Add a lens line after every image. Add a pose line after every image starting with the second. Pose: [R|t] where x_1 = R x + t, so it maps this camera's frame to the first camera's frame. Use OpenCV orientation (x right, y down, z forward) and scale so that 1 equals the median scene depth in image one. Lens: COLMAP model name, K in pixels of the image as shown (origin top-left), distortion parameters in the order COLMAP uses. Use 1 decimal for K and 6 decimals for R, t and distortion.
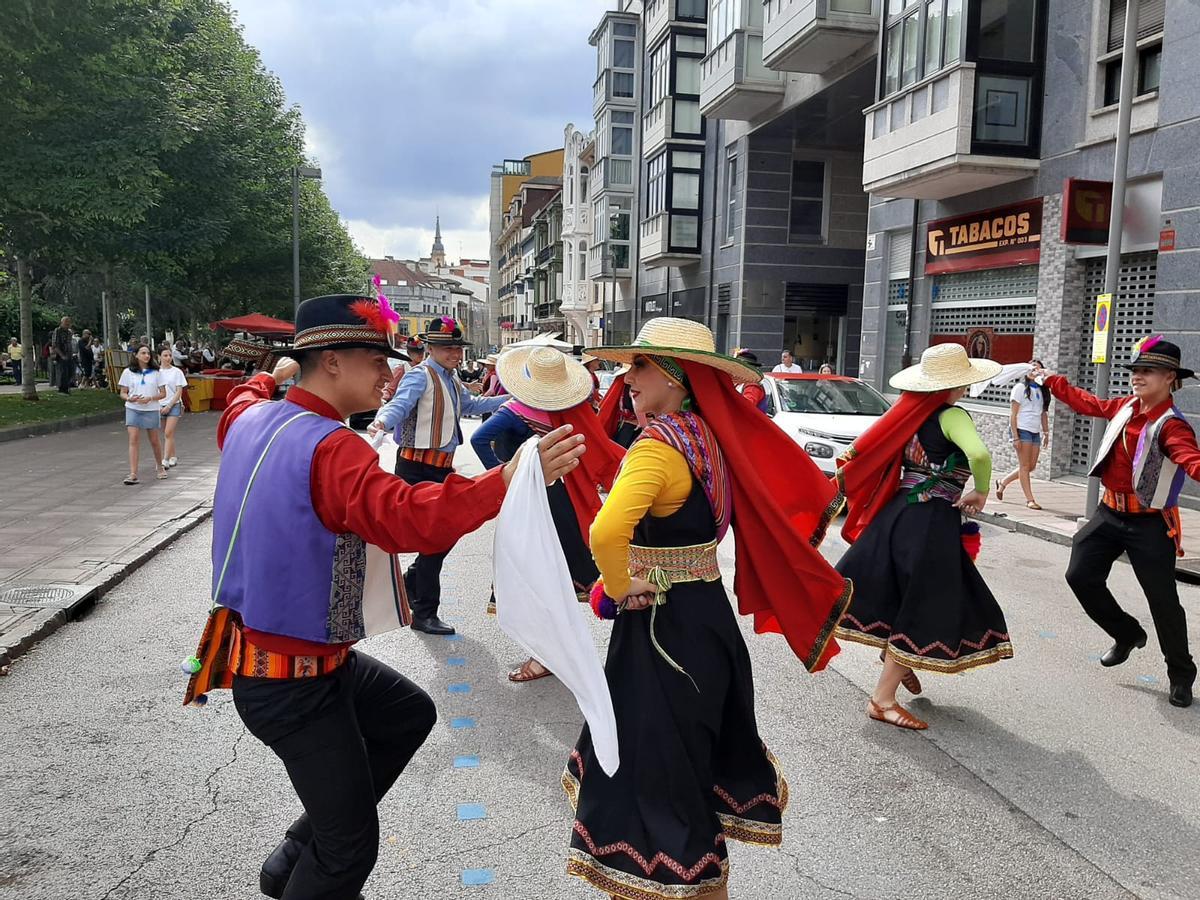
lens RADIAL K [[945.7, 0, 620.0], [0, 945.7, 443.0], [0, 0, 1]] dist [0.090286, -0.182385]
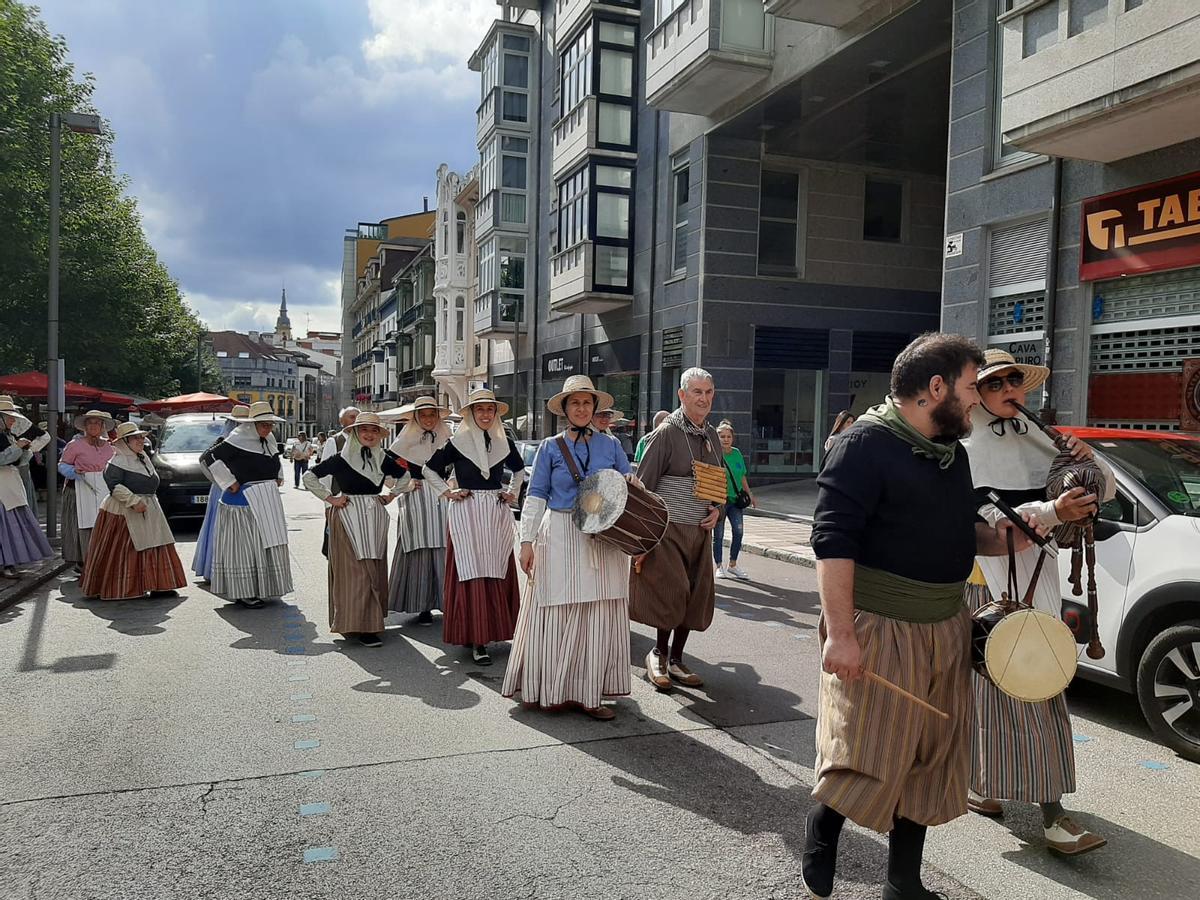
lens RADIAL K [[929.7, 0, 604.5], [0, 929.7, 454.3], [0, 0, 1]] dist [0.085214, -0.155692]
pose [[0.989879, -0.009657, 0.141585, -0.056835], [0.019379, 0.997535, -0.067447, -0.015395], [-0.140584, 0.069509, 0.987626, 0.275647]]
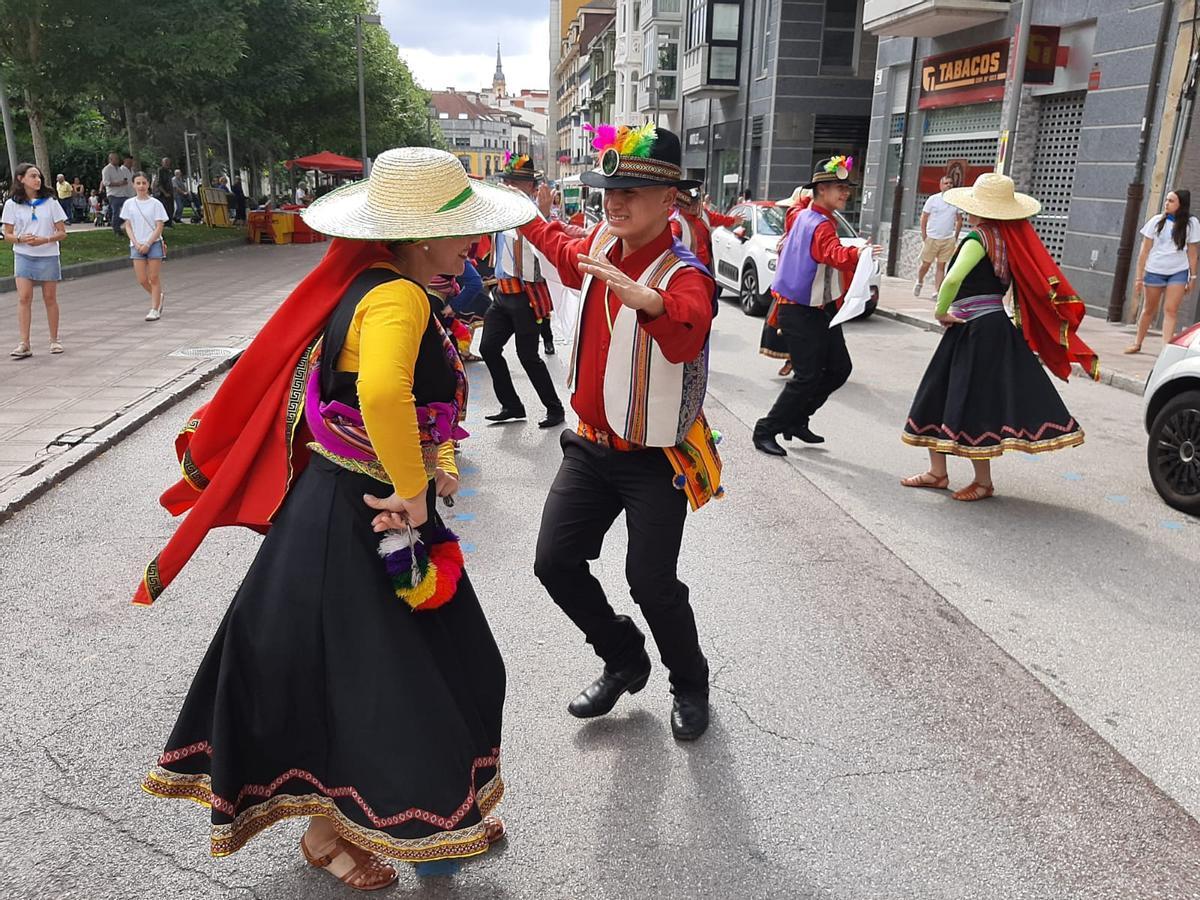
lens RADIAL K [[945.3, 0, 576.0], [0, 945.3, 470.3], [0, 0, 1]] dist [0.031147, -0.079236]
pose [[0.993528, 0.025194, -0.110761, 0.038519], [-0.003320, 0.981118, 0.193384, 0.013684], [0.113541, -0.191764, 0.974851, -0.119422]]
